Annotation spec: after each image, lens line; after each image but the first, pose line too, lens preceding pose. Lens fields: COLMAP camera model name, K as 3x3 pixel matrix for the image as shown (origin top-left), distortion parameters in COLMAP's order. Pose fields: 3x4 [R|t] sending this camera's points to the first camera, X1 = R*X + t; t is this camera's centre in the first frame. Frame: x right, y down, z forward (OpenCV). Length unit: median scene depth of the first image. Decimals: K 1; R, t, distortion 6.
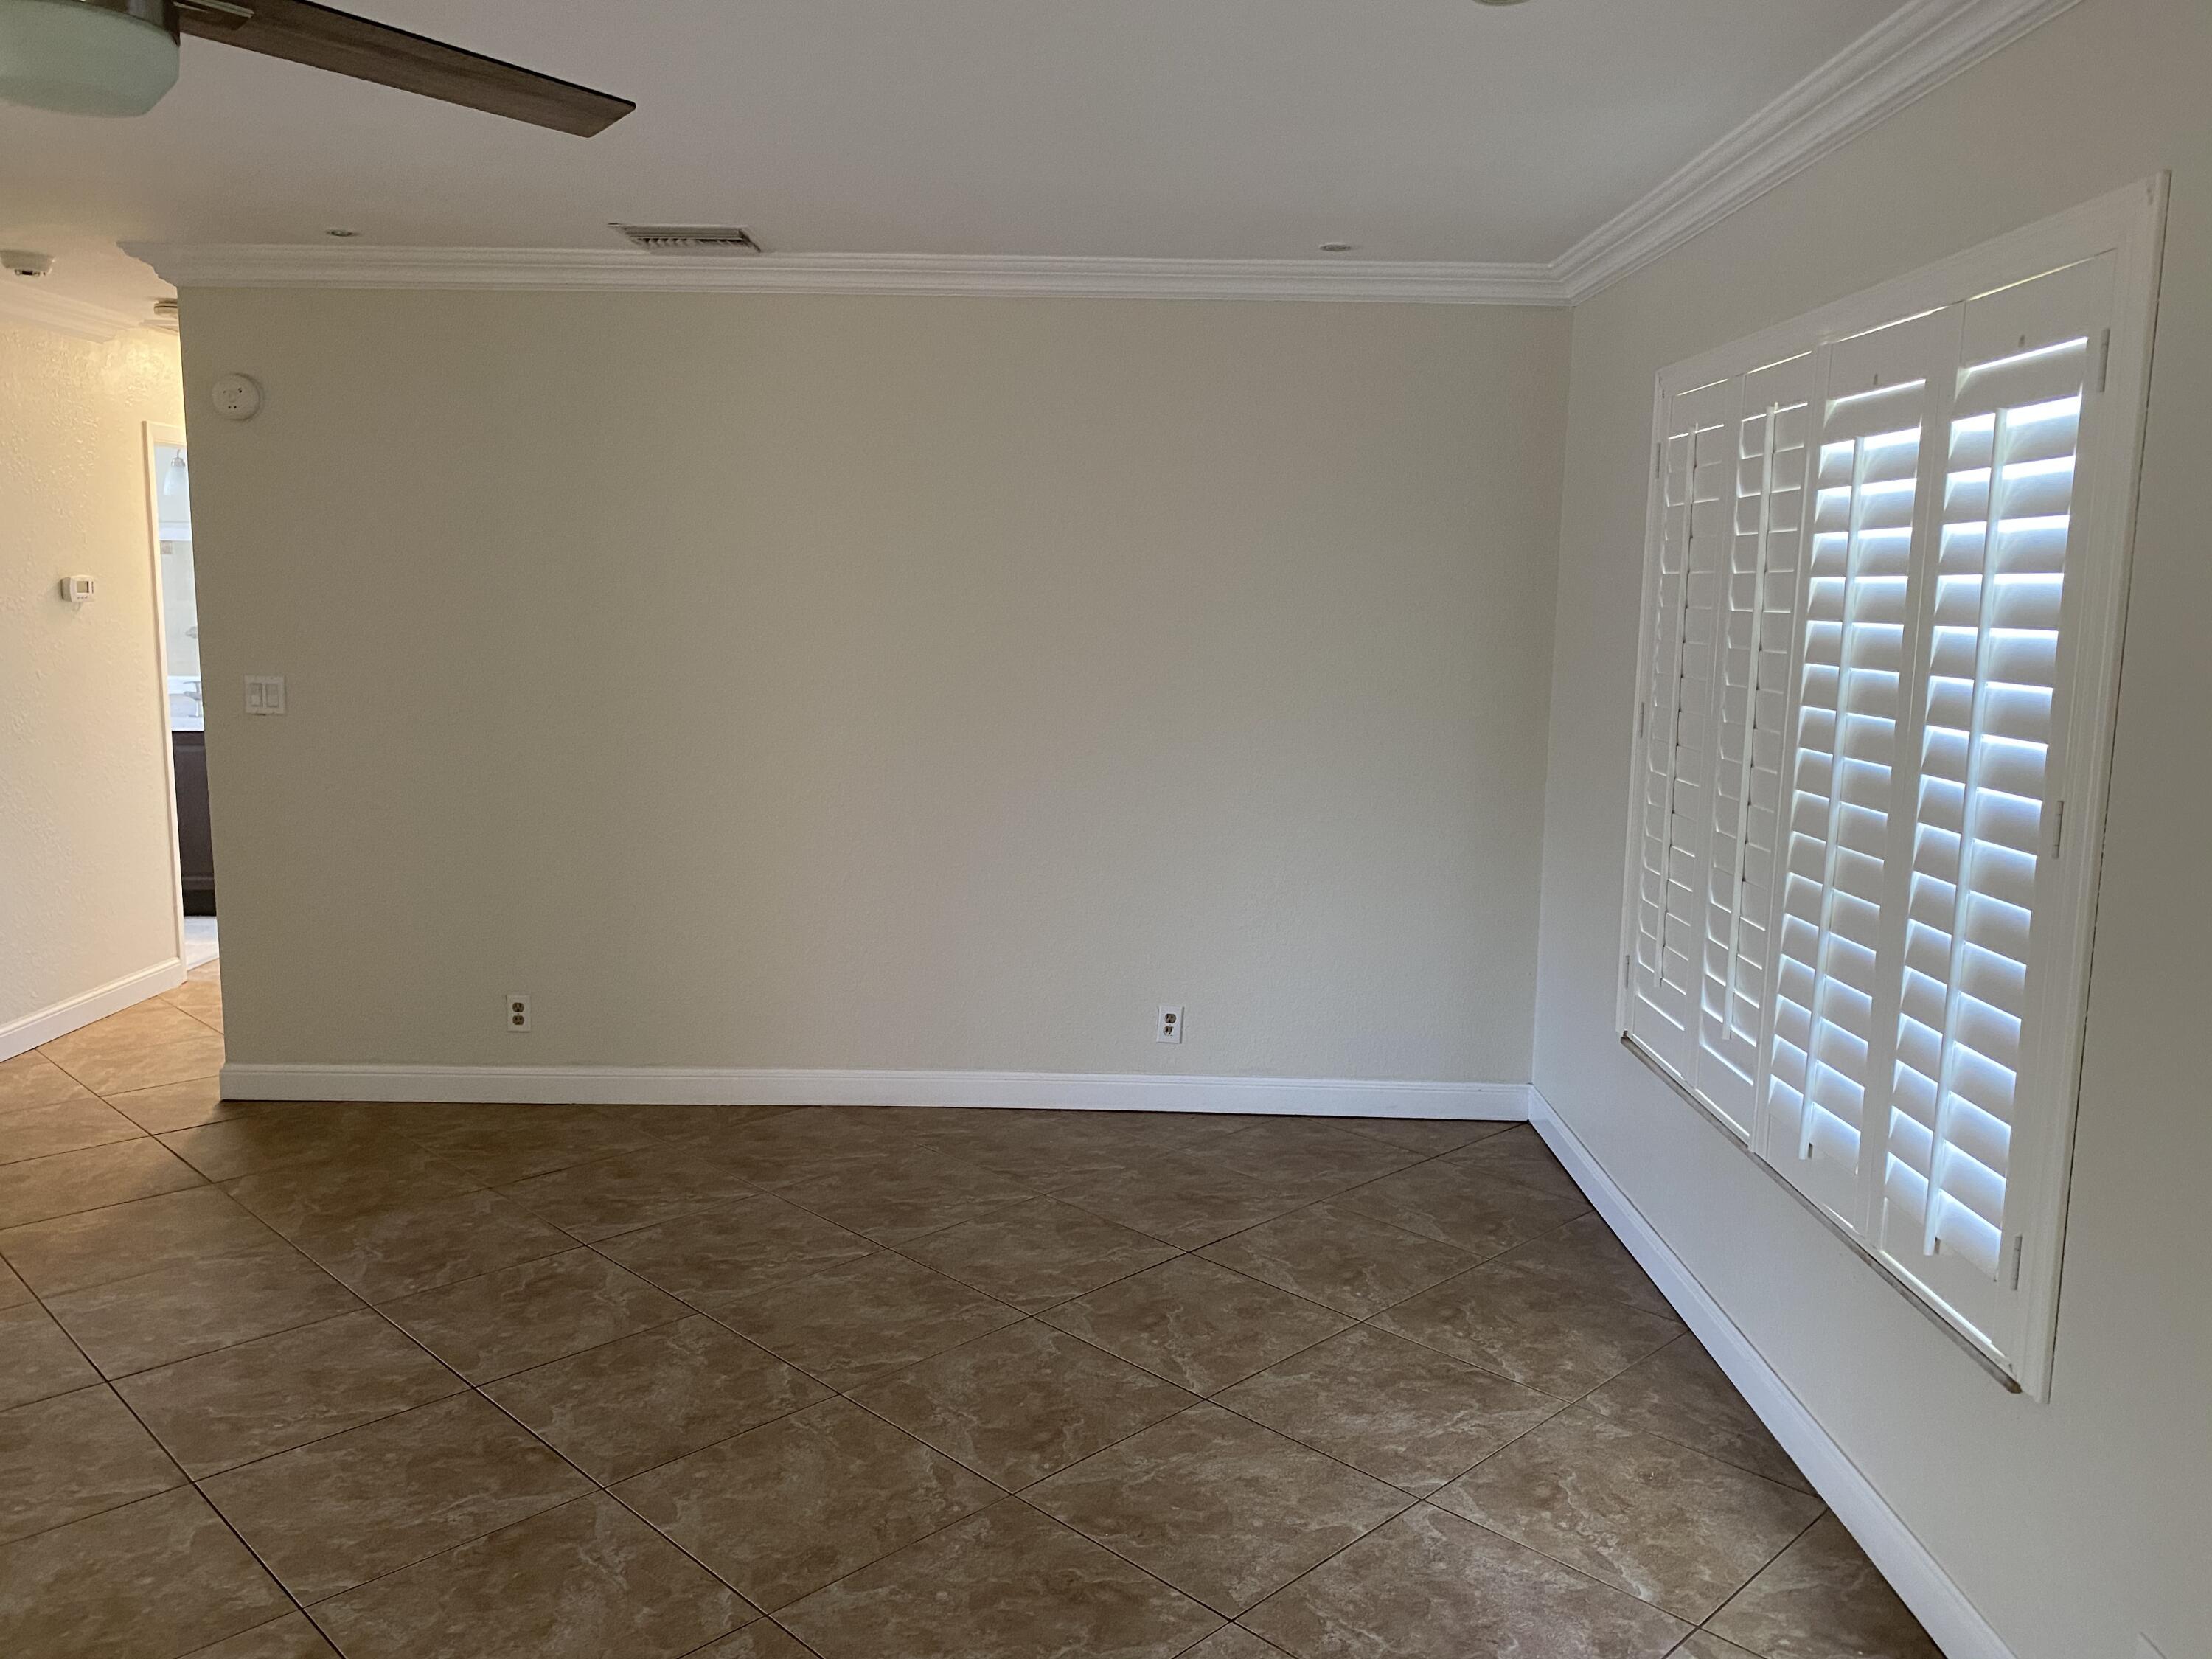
lens RADIAL K [[1660.0, 0, 1114.7], [0, 1660.0, 826.5], [0, 0, 1]] dist [0.057366, -0.068091]
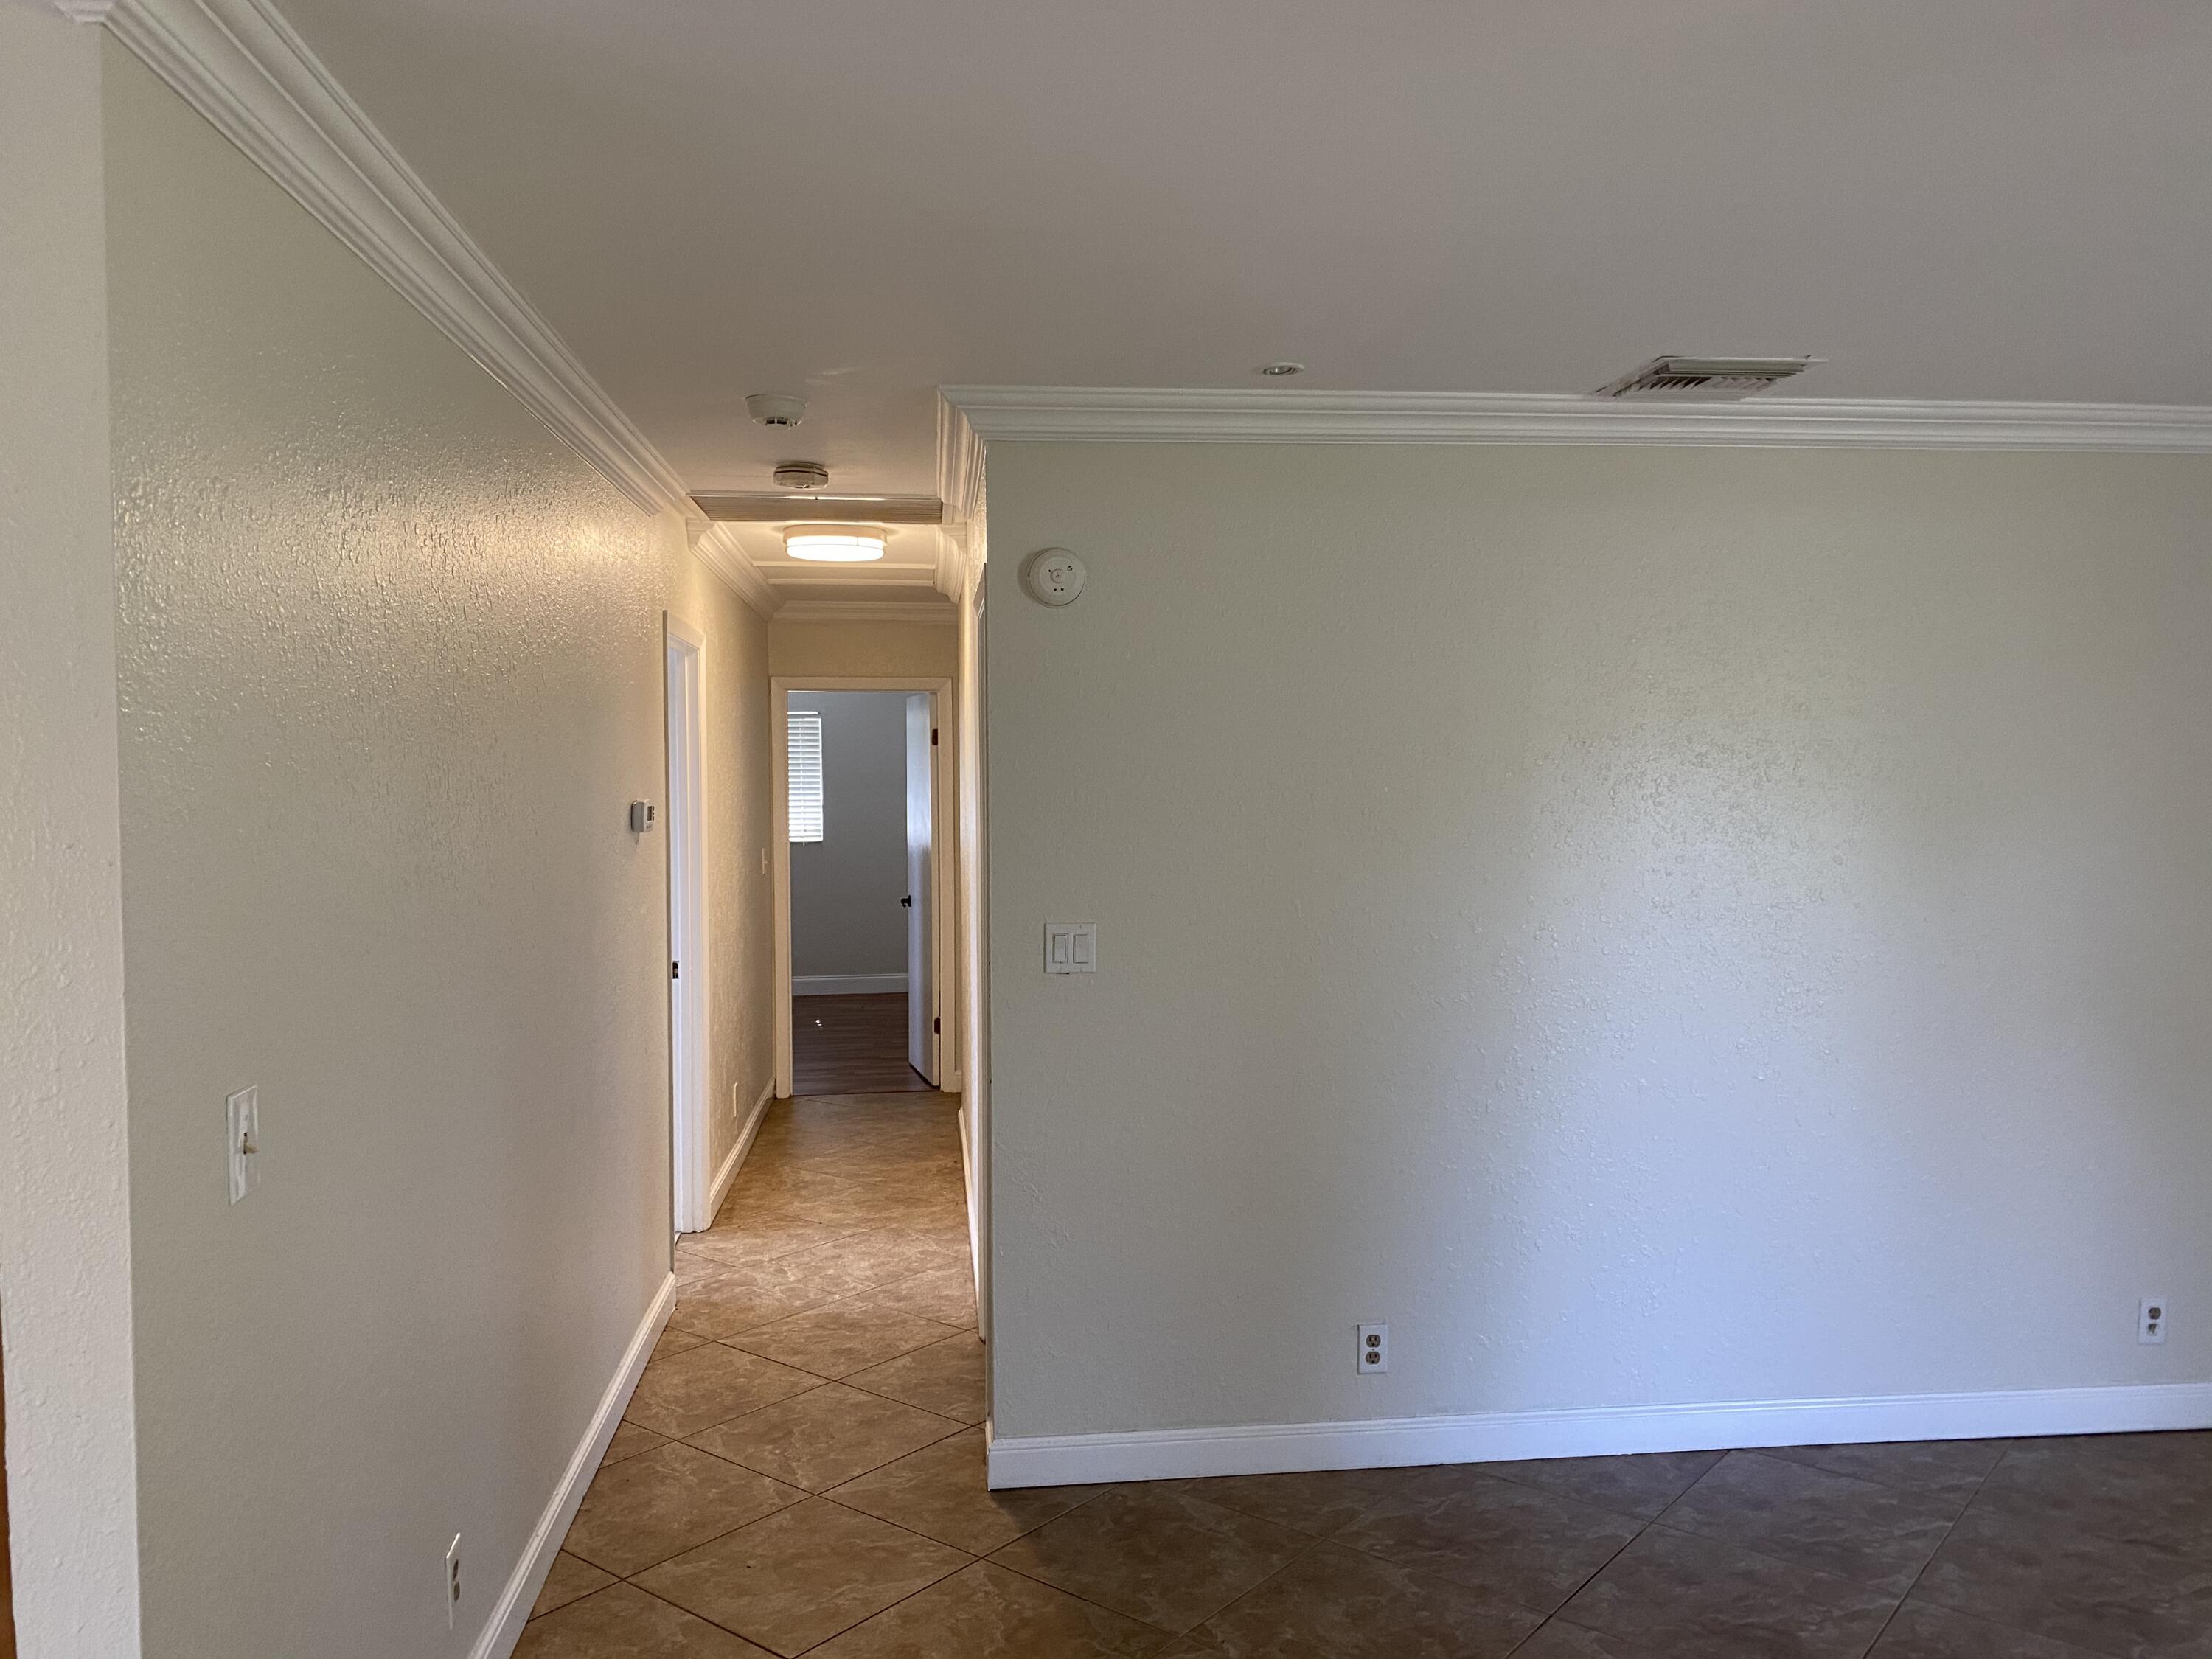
lens RADIAL K [[1660.0, 0, 1114.7], [0, 1660.0, 826.5], [0, 0, 1]] dist [0.057366, -0.068091]
pose [[0.993238, -0.021981, 0.114000, -0.559122], [0.034637, 0.993300, -0.110255, -0.047426], [-0.110812, 0.113458, 0.987344, 0.221682]]
